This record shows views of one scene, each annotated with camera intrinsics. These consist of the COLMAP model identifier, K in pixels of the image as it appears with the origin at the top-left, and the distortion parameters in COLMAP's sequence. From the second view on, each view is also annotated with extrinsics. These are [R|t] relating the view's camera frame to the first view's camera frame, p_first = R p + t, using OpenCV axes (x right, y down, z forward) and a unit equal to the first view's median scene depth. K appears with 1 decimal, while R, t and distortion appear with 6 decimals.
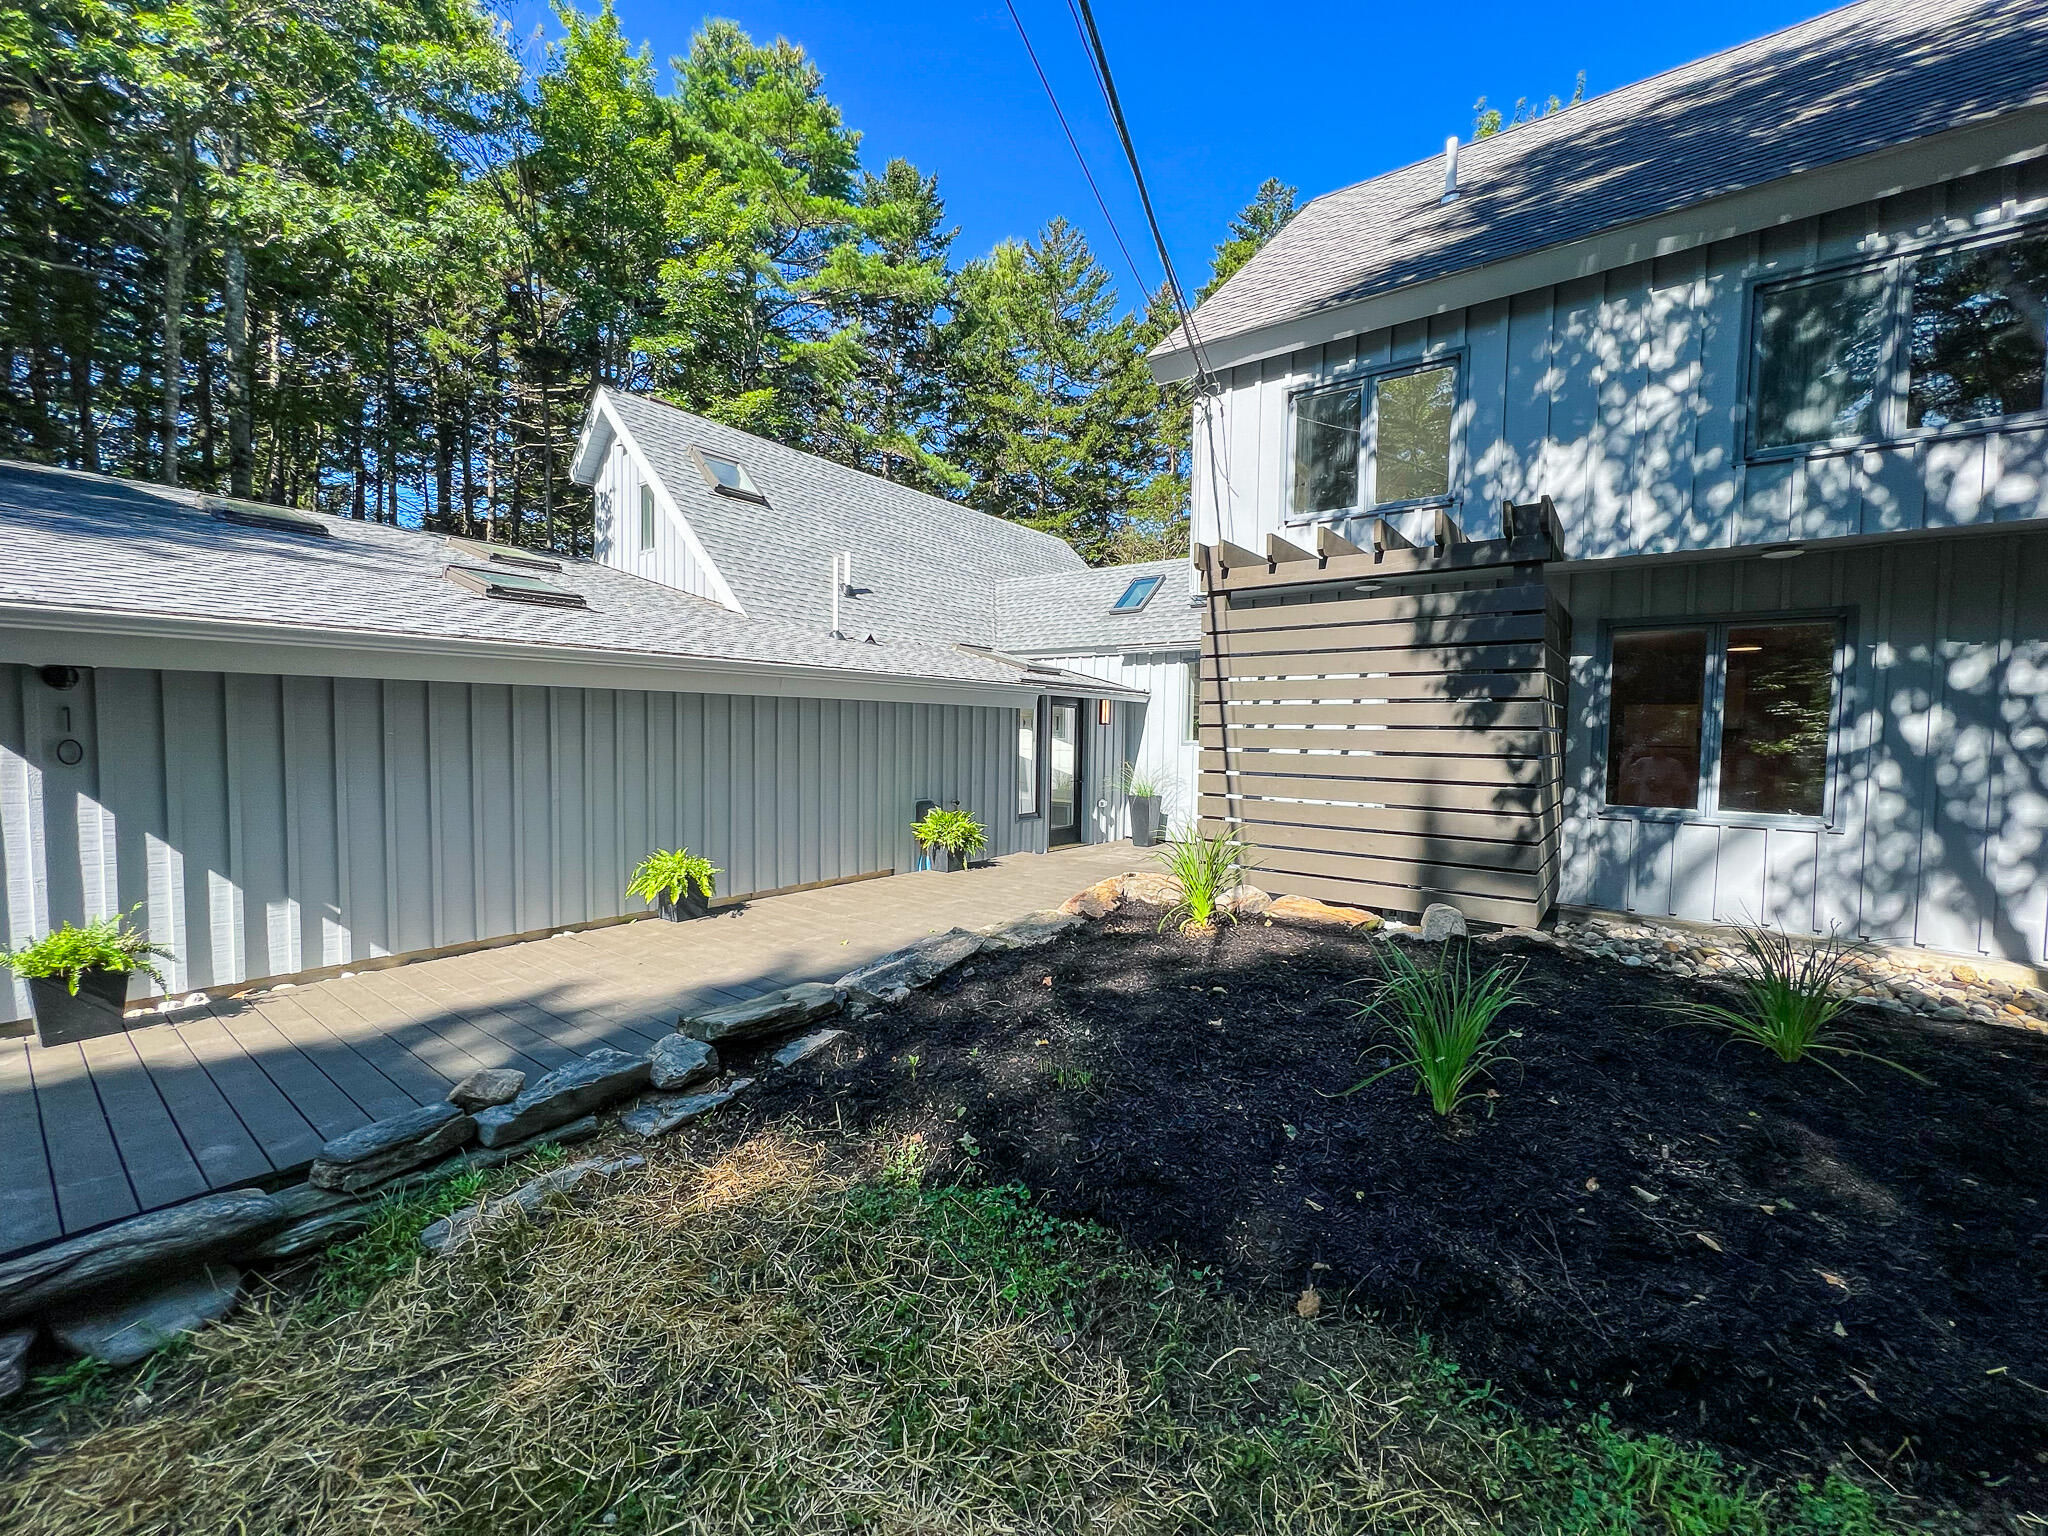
lens RADIAL K [[820.1, 0, 1000.8], [0, 820.1, 766.1], [0, 0, 1]] dist [-0.010749, 0.000210]
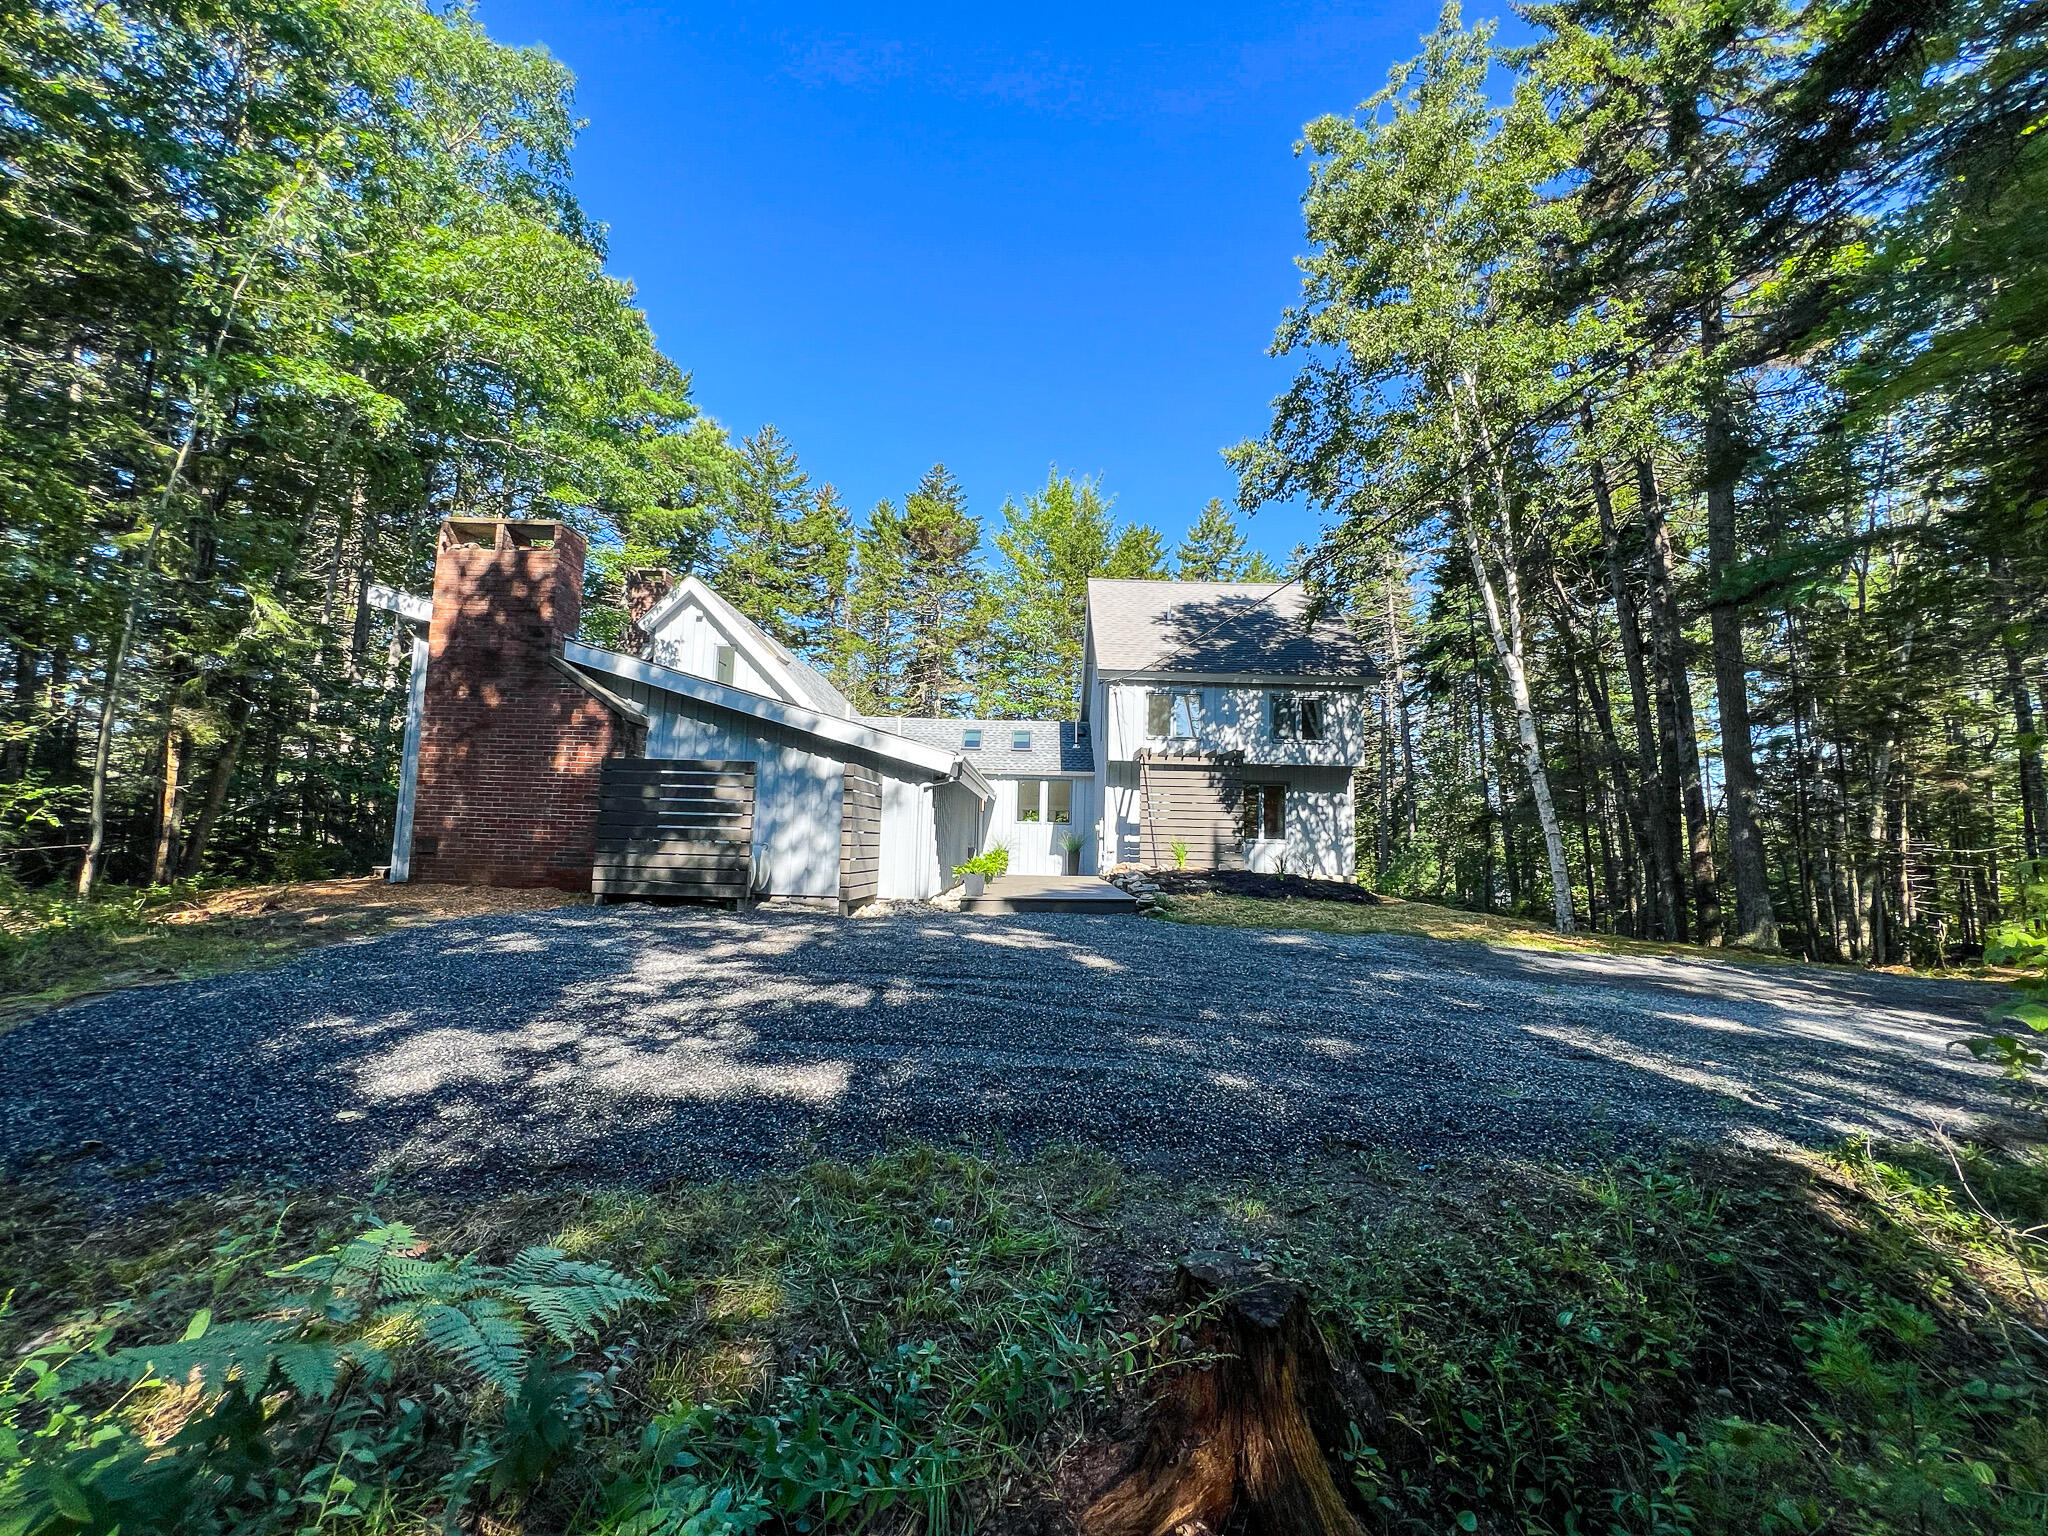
lens RADIAL K [[805.7, 0, 1024.0], [0, 805.7, 768.0], [0, 0, 1]] dist [-0.002200, -0.000128]
pose [[0.790694, 0.056231, 0.609623, -0.967112], [0.017751, 0.993248, -0.114640, 0.064503], [-0.611954, 0.101467, 0.784358, -0.515152]]
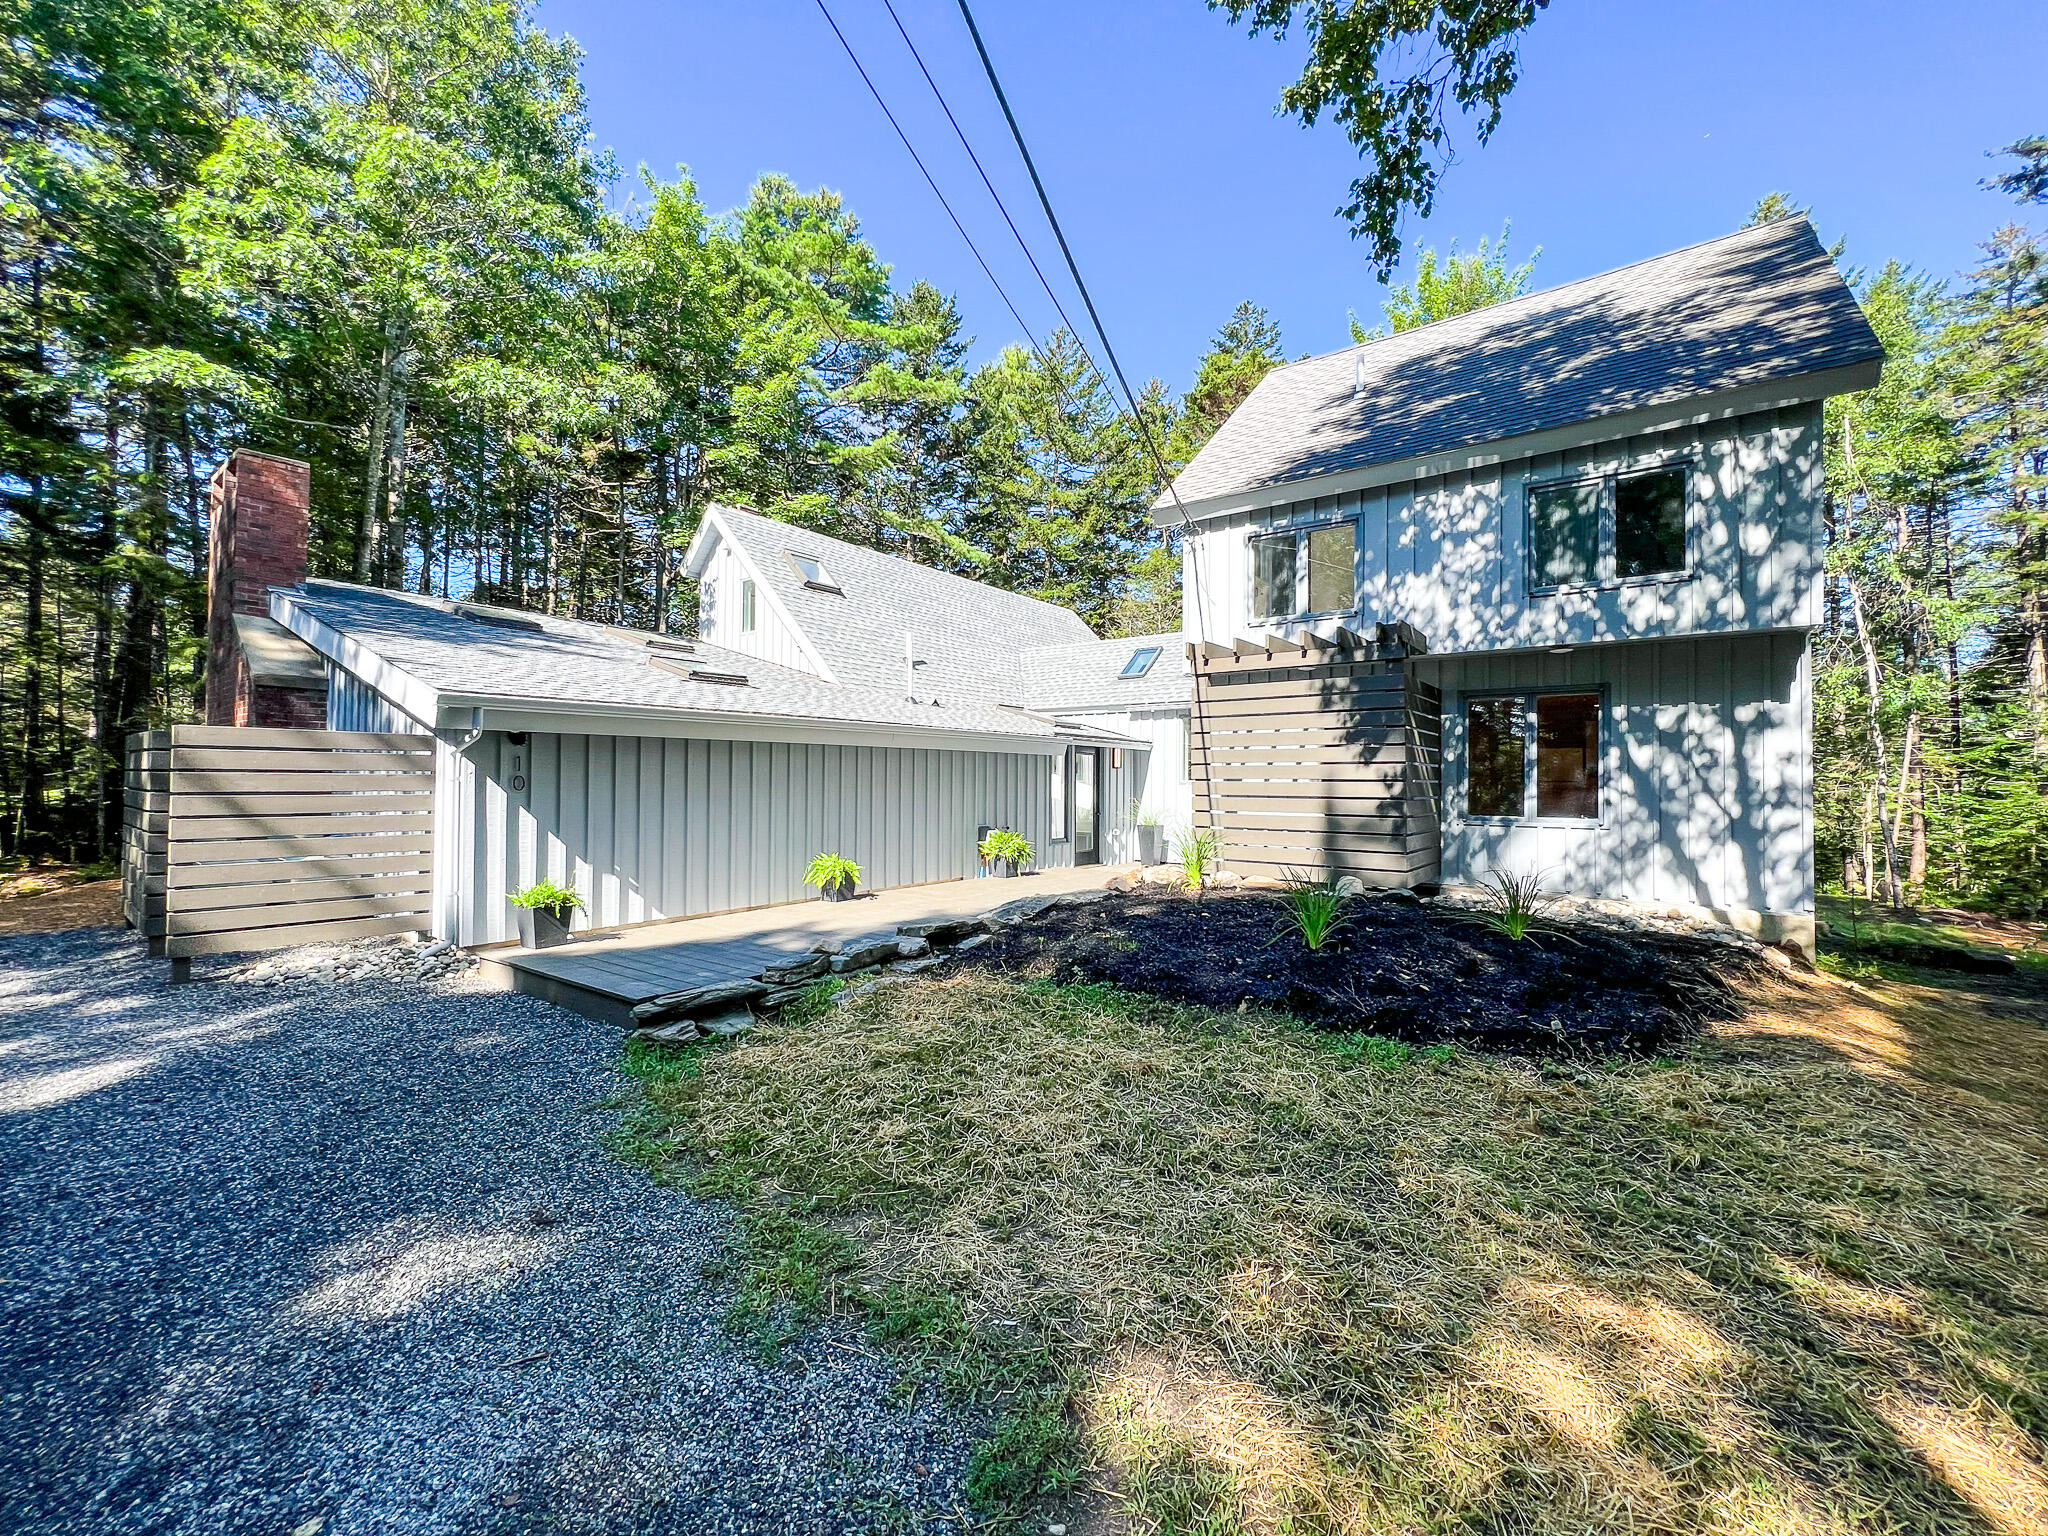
lens RADIAL K [[805.7, 0, 1024.0], [0, 805.7, 768.0], [0, 0, 1]] dist [-0.002200, -0.000128]
pose [[0.999526, -0.014819, 0.026981, -0.053425], [0.016392, 0.998121, -0.059043, 0.023326], [-0.026056, 0.059457, 0.997891, -0.241124]]
